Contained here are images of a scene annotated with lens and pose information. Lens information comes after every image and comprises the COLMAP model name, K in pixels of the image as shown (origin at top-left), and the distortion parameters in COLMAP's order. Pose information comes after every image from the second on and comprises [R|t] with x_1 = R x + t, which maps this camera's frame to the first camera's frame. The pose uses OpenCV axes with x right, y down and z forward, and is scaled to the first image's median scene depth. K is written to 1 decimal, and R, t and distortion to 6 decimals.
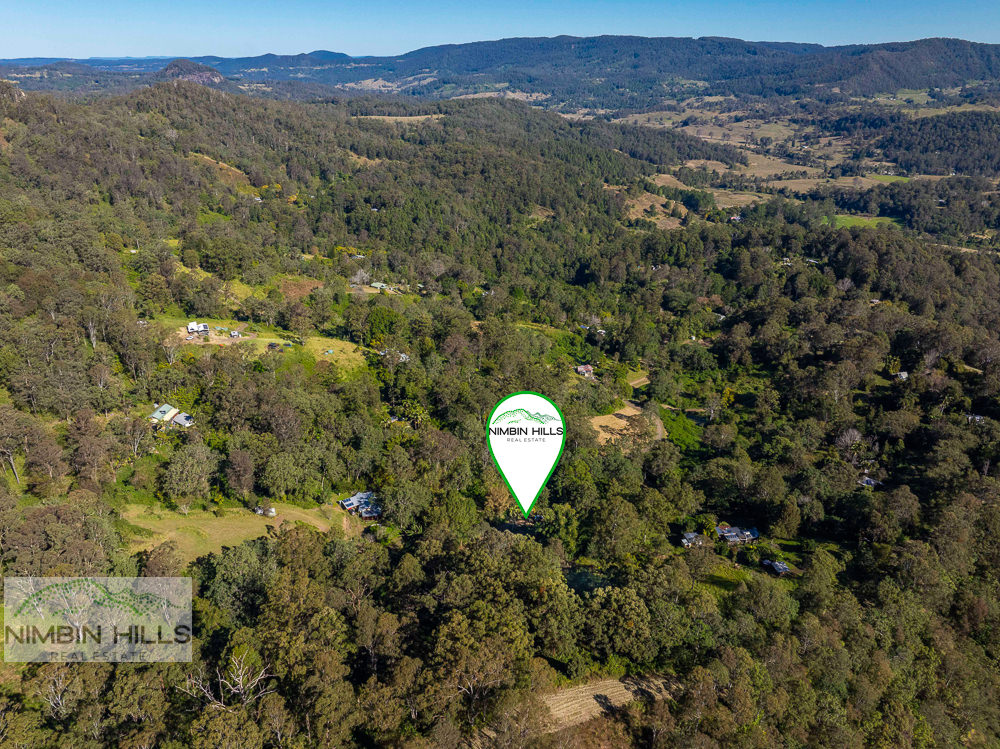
lens RADIAL K [[704.0, 0, 499.2], [0, 704.0, 372.4], [0, 0, 1]] dist [-0.056881, 0.018631]
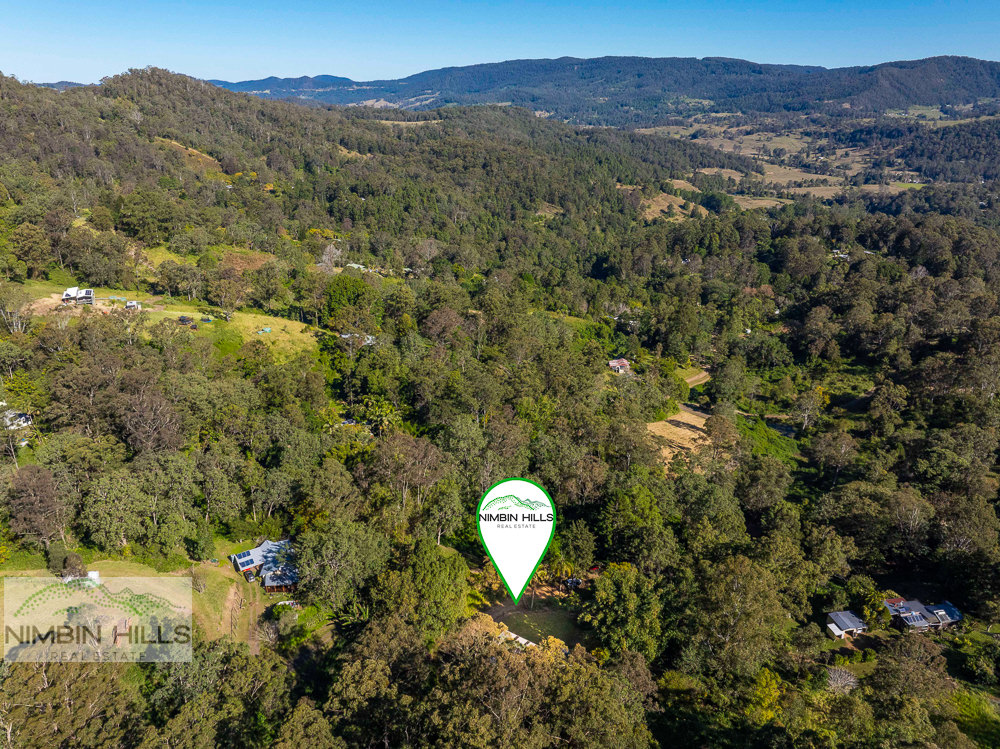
lens RADIAL K [[704.0, 0, 499.2], [0, 704.0, 372.4], [0, 0, 1]] dist [-0.056881, 0.018631]
pose [[0.999995, 0.002104, -0.002503, -0.002576], [-0.002190, 0.999379, -0.035164, 0.019197], [0.002427, 0.035170, 0.999378, 0.154355]]
